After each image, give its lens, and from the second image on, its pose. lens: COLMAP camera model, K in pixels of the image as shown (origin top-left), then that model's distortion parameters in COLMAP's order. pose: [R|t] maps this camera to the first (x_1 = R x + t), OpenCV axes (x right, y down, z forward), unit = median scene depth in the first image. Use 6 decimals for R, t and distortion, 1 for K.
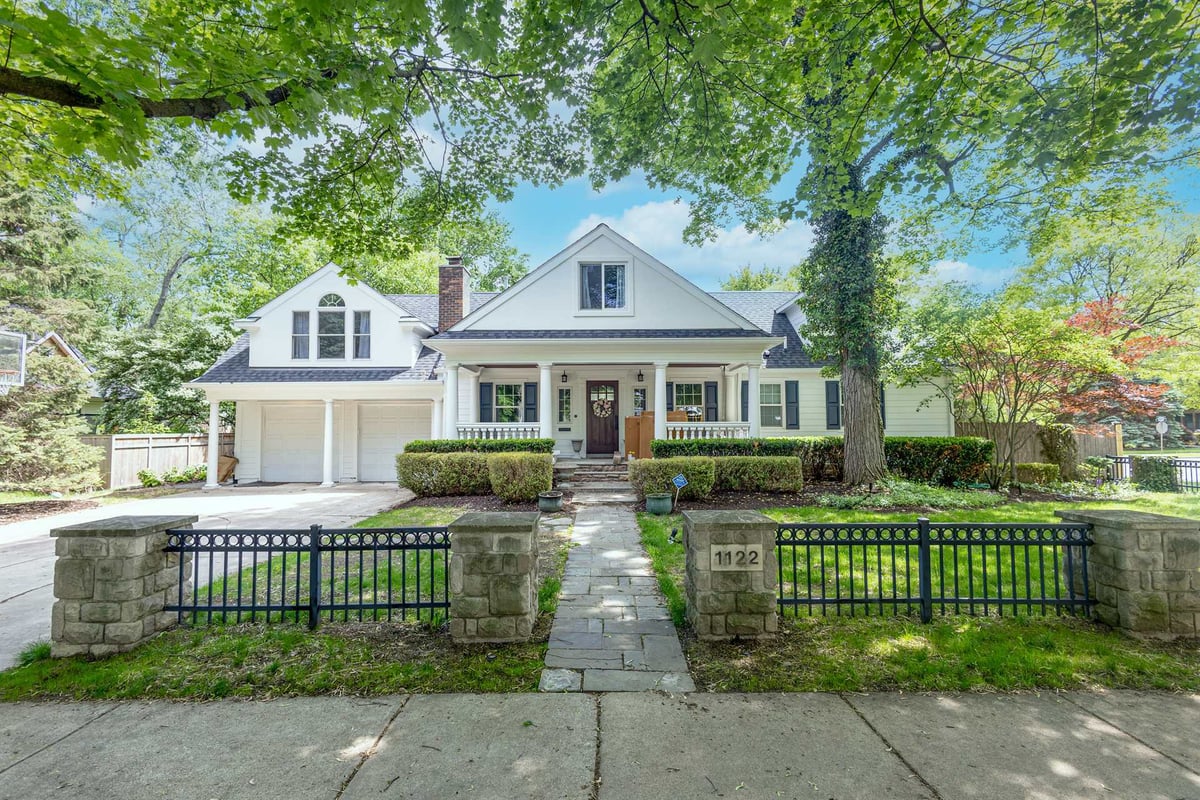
lens RADIAL K [[555.5, 0, 593.6], [0, 555.5, 404.7], [0, 0, 1]] dist [0.017800, -0.003512]
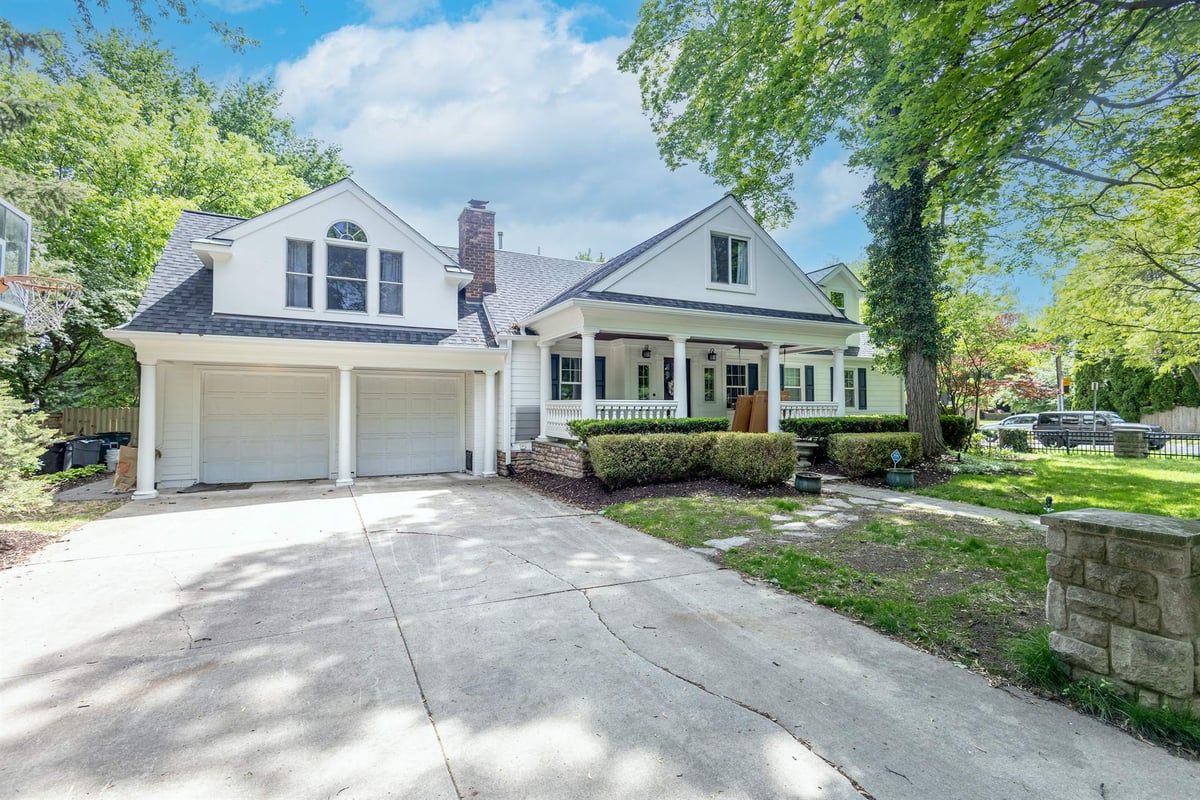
lens RADIAL K [[555.5, 0, 595.7], [0, 555.5, 403.1], [0, 0, 1]] dist [0.017800, -0.003512]
pose [[0.889850, 0.007792, 0.456187, -0.532531], [-0.021745, 0.999442, 0.025346, 0.013418], [-0.455735, -0.032474, 0.889523, 0.200451]]
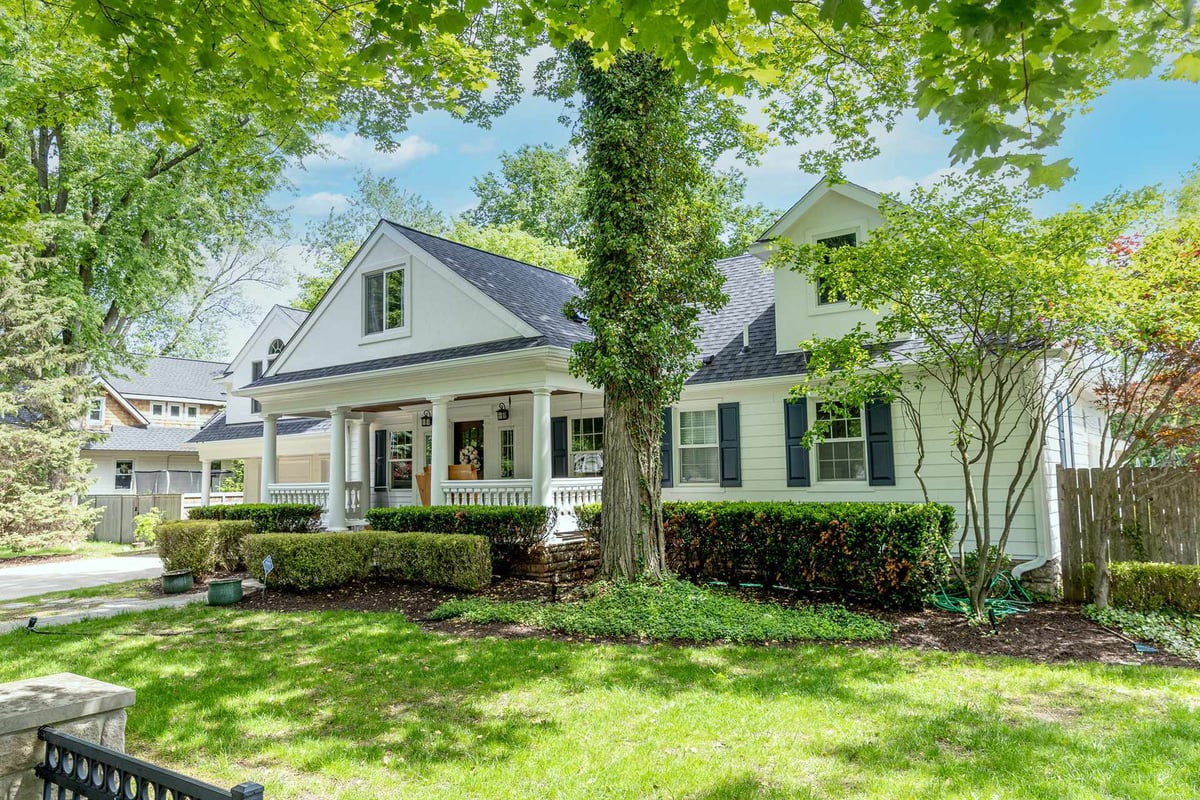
lens RADIAL K [[889.5, 0, 593.6], [0, 889.5, 394.2], [0, 0, 1]] dist [0.000415, 0.005947]
pose [[0.800722, -0.072158, -0.594675, 0.801687], [0.040476, 0.996967, -0.066473, 0.003372], [0.597668, 0.029156, 0.801214, 0.176269]]
